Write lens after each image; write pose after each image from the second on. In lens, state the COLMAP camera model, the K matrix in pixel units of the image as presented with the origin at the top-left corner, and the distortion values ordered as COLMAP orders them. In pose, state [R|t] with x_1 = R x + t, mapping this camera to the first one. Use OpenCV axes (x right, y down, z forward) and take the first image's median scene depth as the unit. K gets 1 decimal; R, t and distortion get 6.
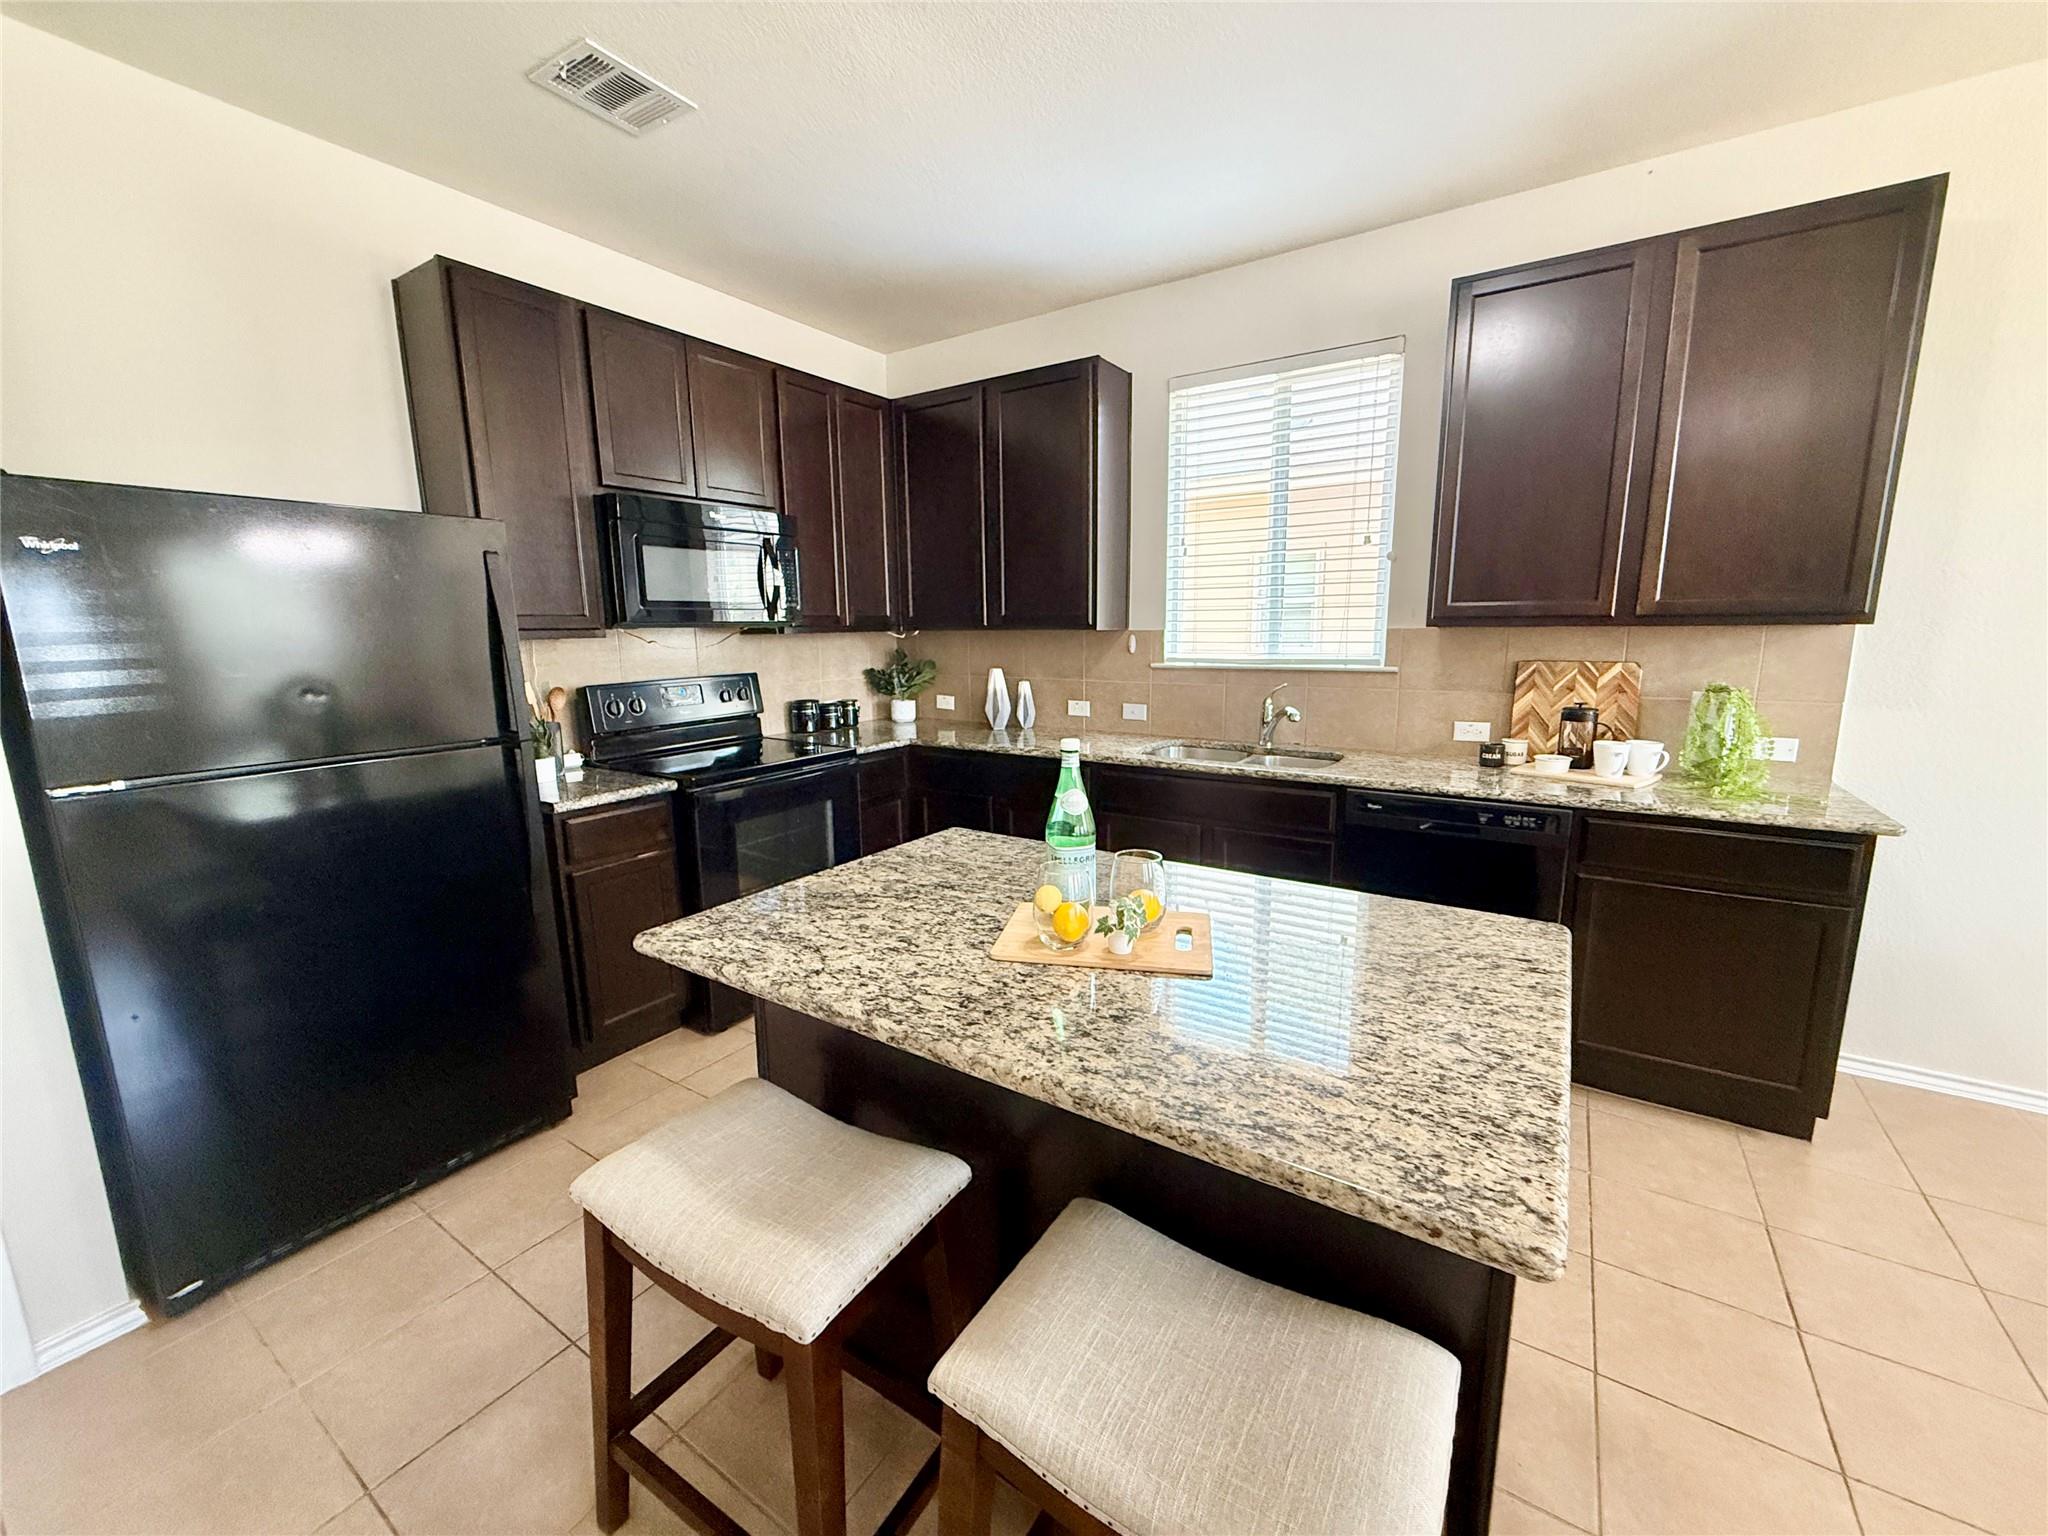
lens RADIAL K [[814.3, 0, 1021.6], [0, 814.3, 770.4], [0, 0, 1]] dist [0.000013, 0.000012]
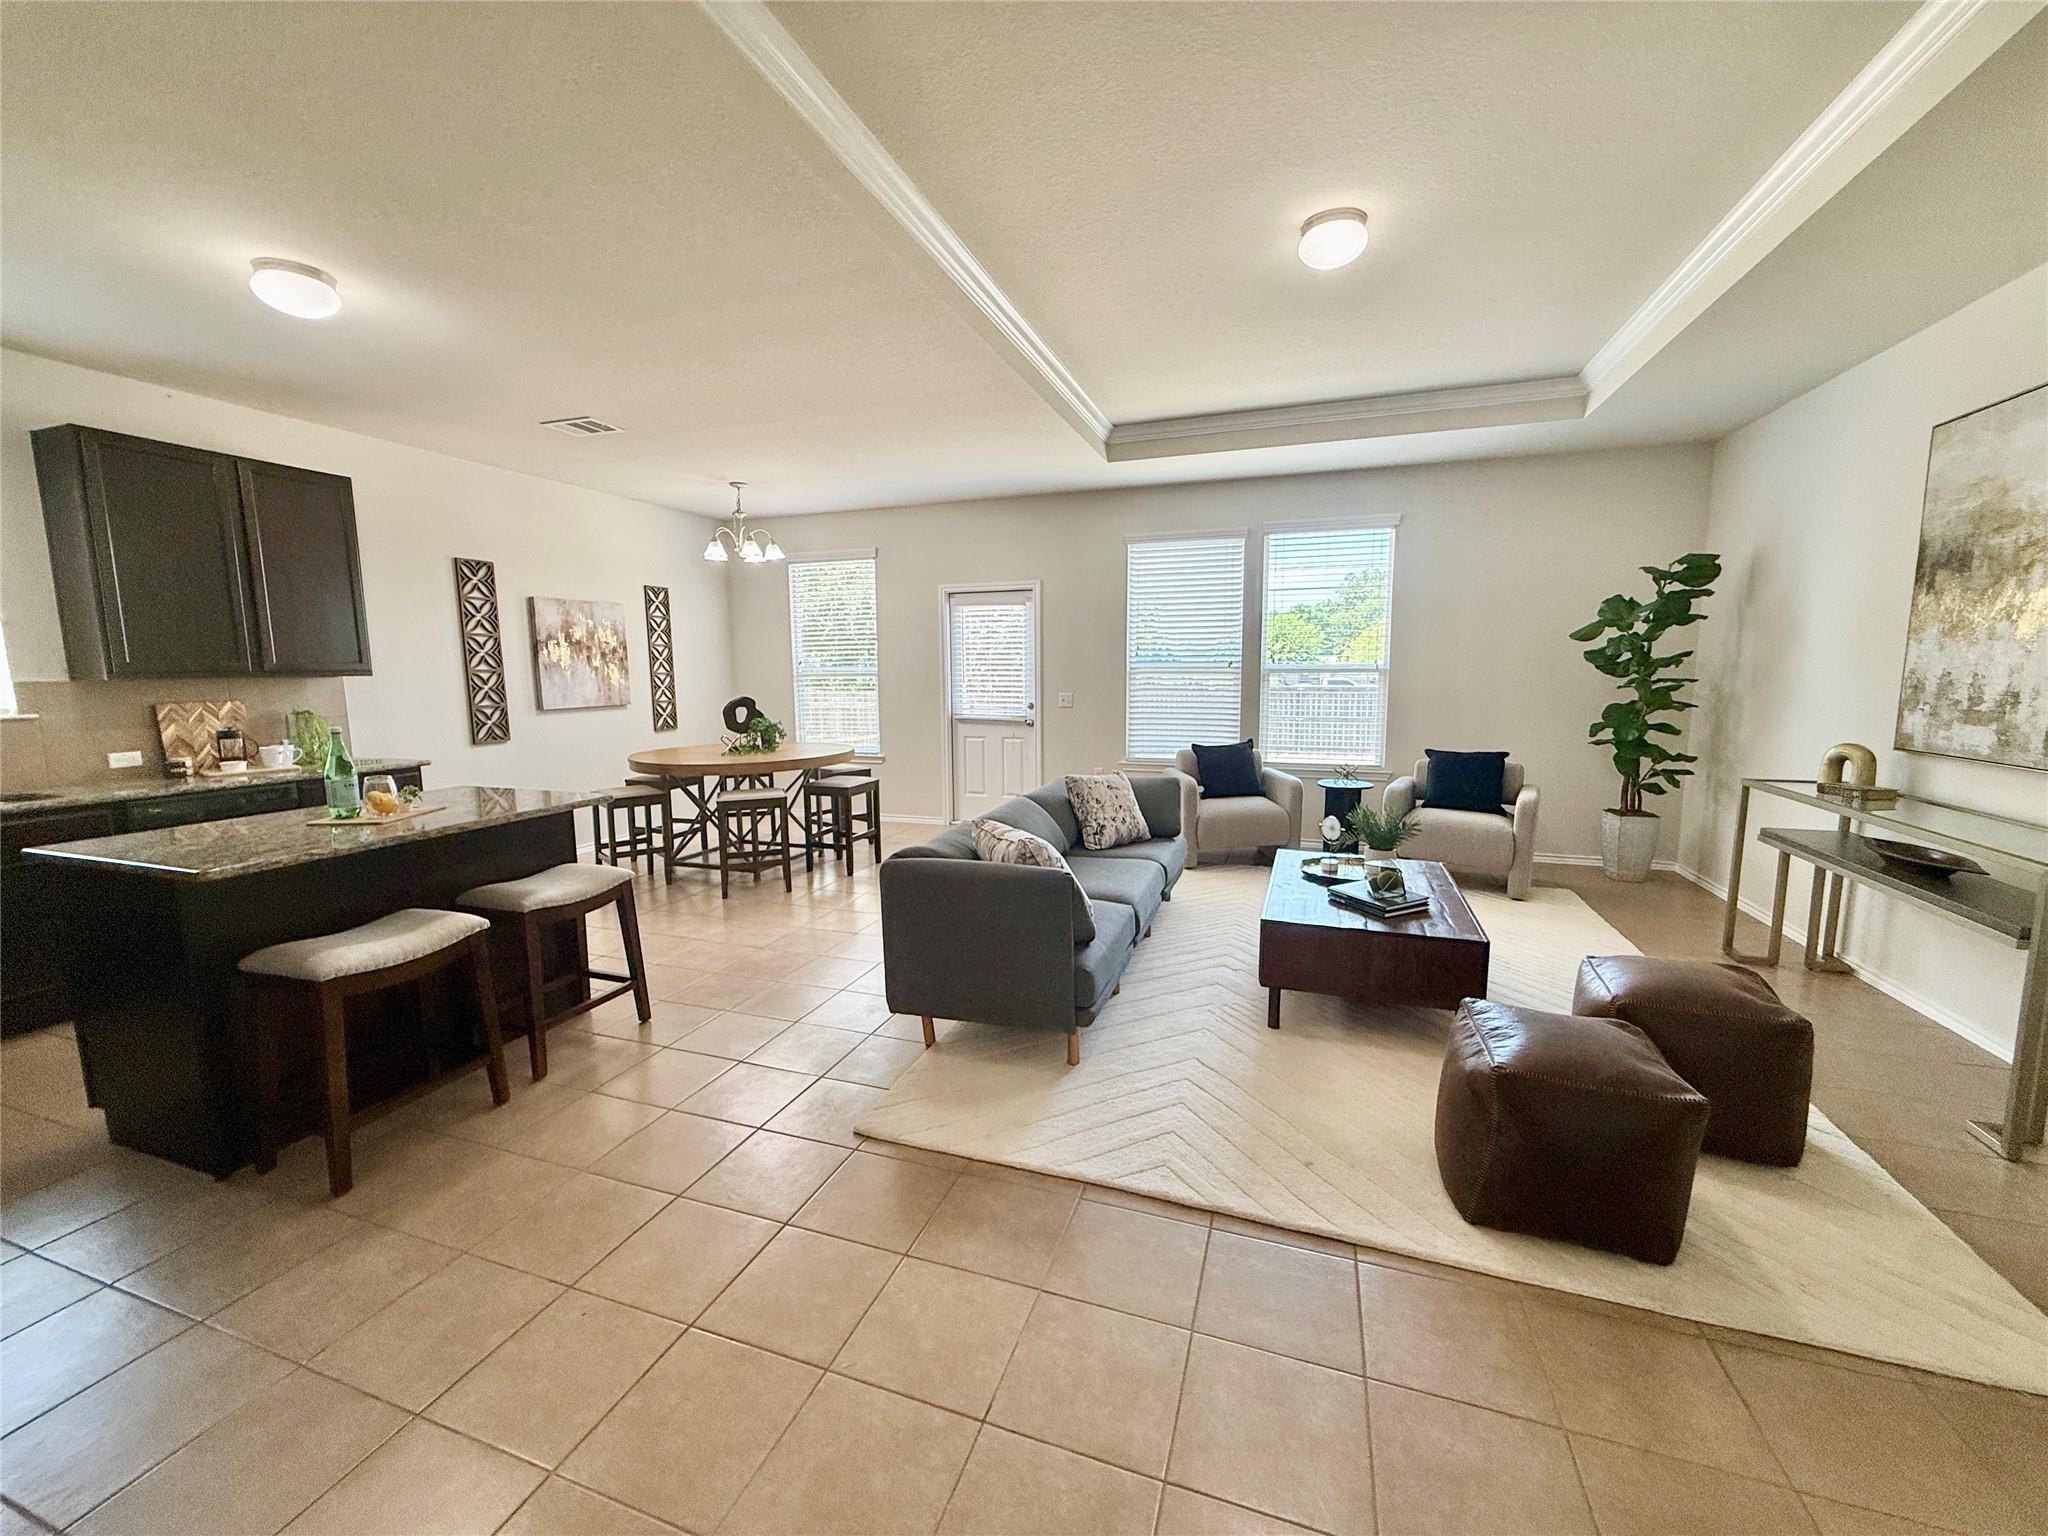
lens RADIAL K [[814.3, 0, 1021.6], [0, 814.3, 770.4], [0, 0, 1]] dist [0.000013, 0.000012]
pose [[-0.244833, -0.108594, 0.963465, -0.914033], [0.180165, 0.971306, 0.155261, 0.021952], [-0.952679, 0.211595, -0.218243, -0.062536]]
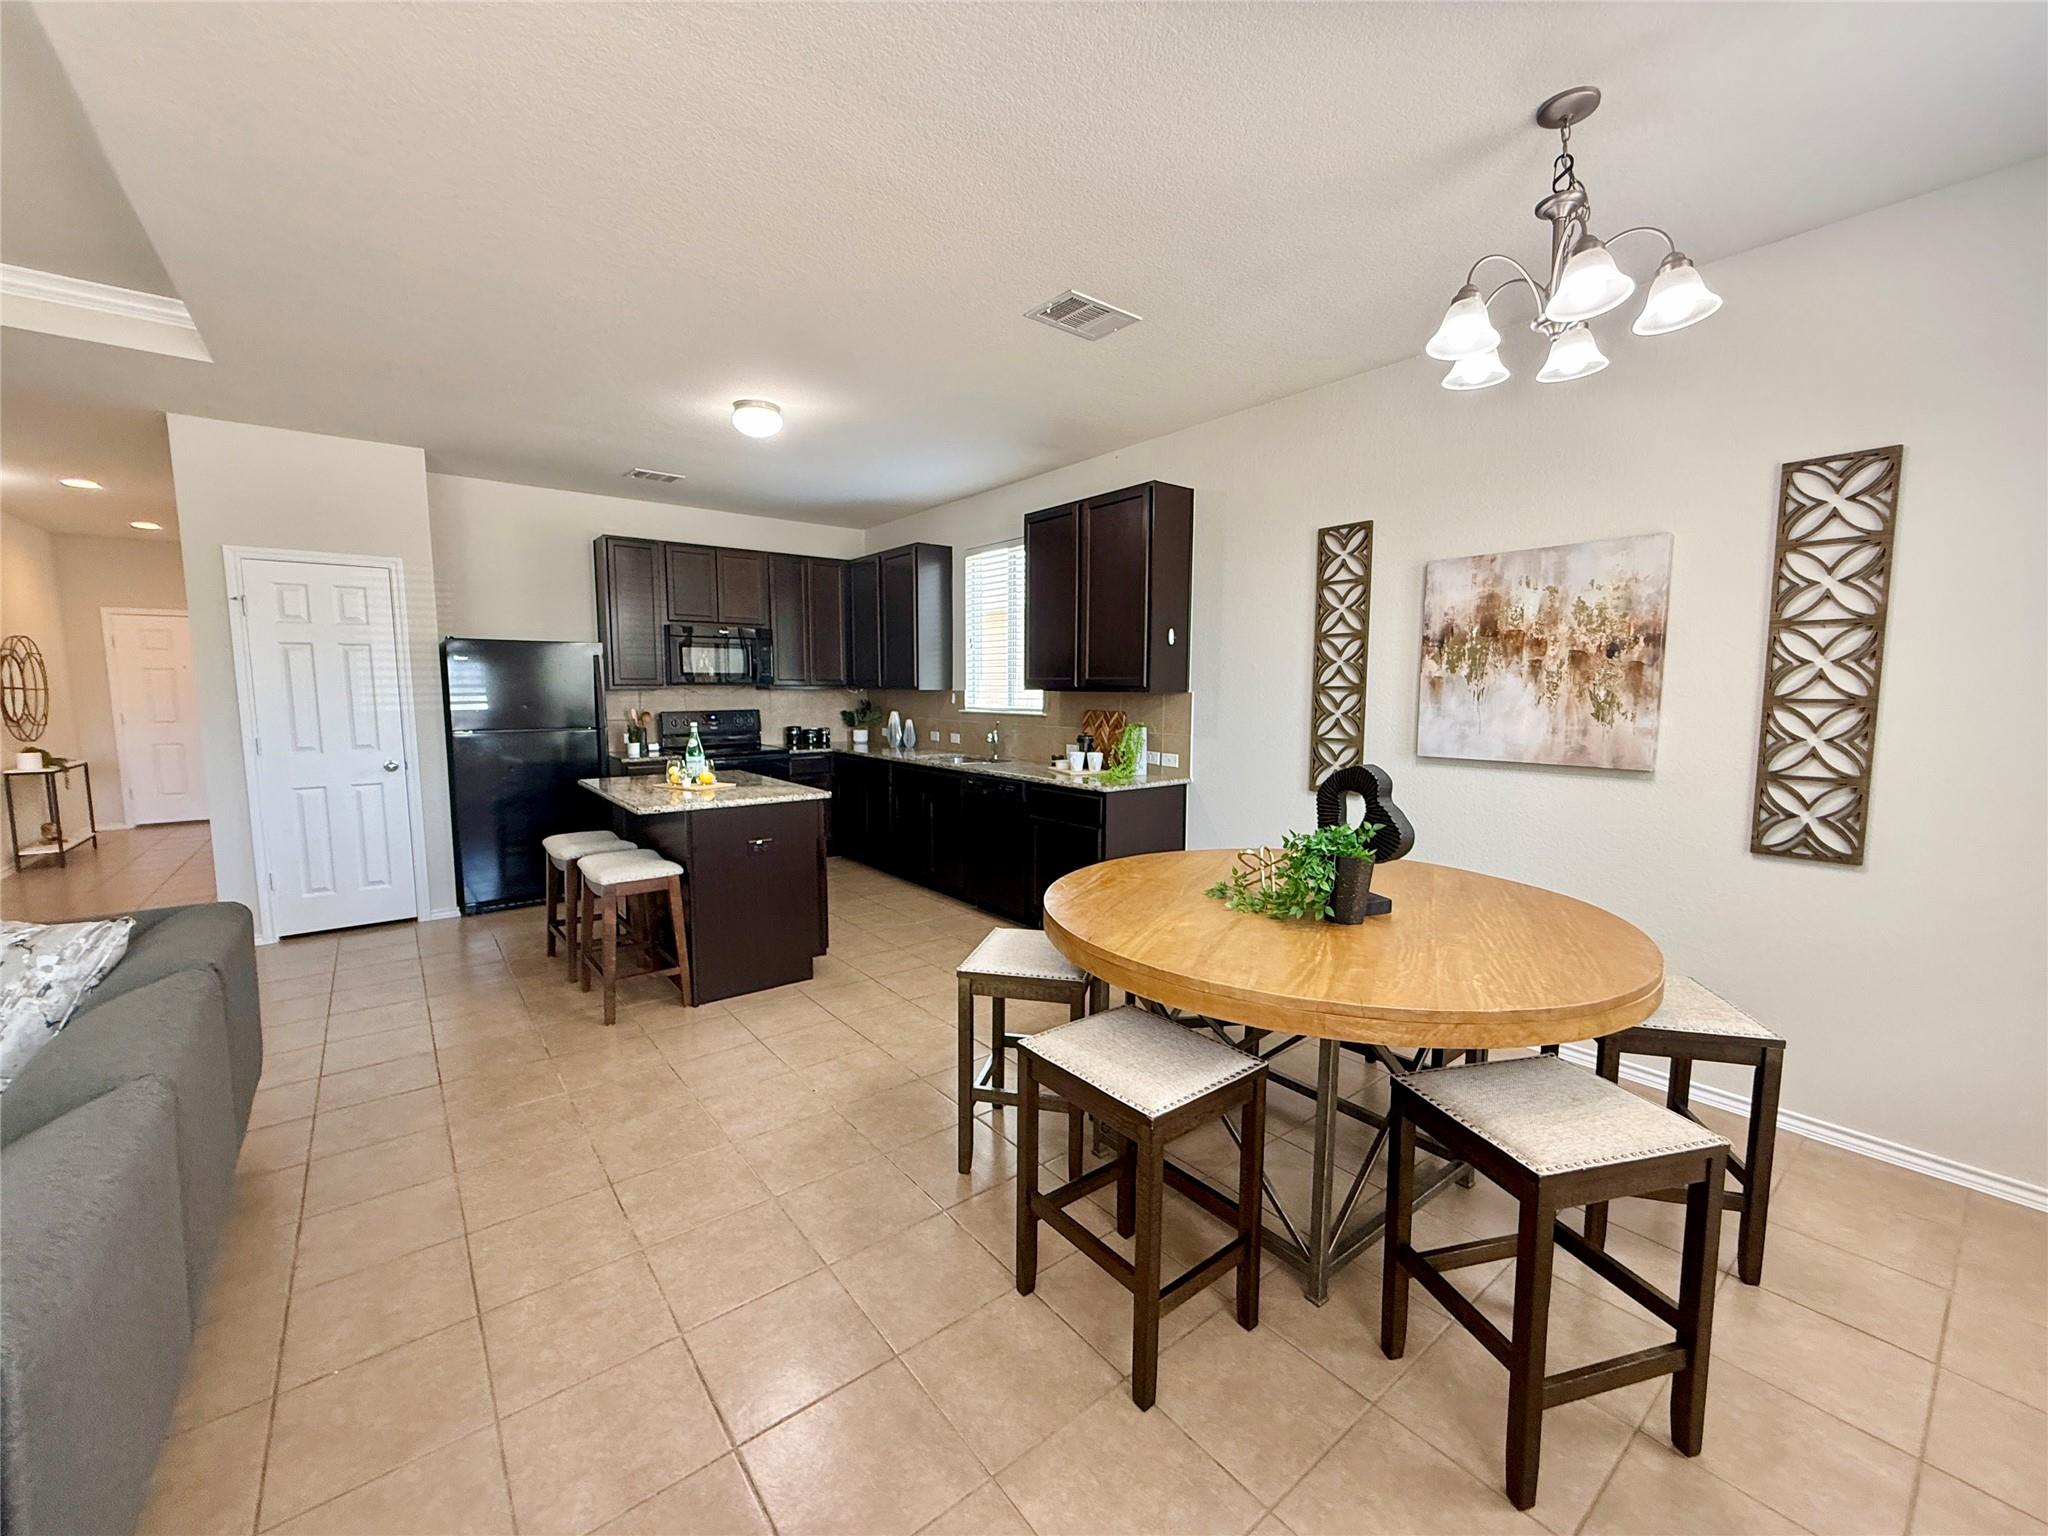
lens RADIAL K [[814.3, 0, 1021.6], [0, 814.3, 770.4], [0, 0, 1]] dist [0.000013, 0.000012]
pose [[0.949727, 0.045825, -0.309708, 0.868031], [-0.067294, 0.995988, -0.058993, 0.092639], [0.305762, 0.076869, 0.949000, -0.606057]]
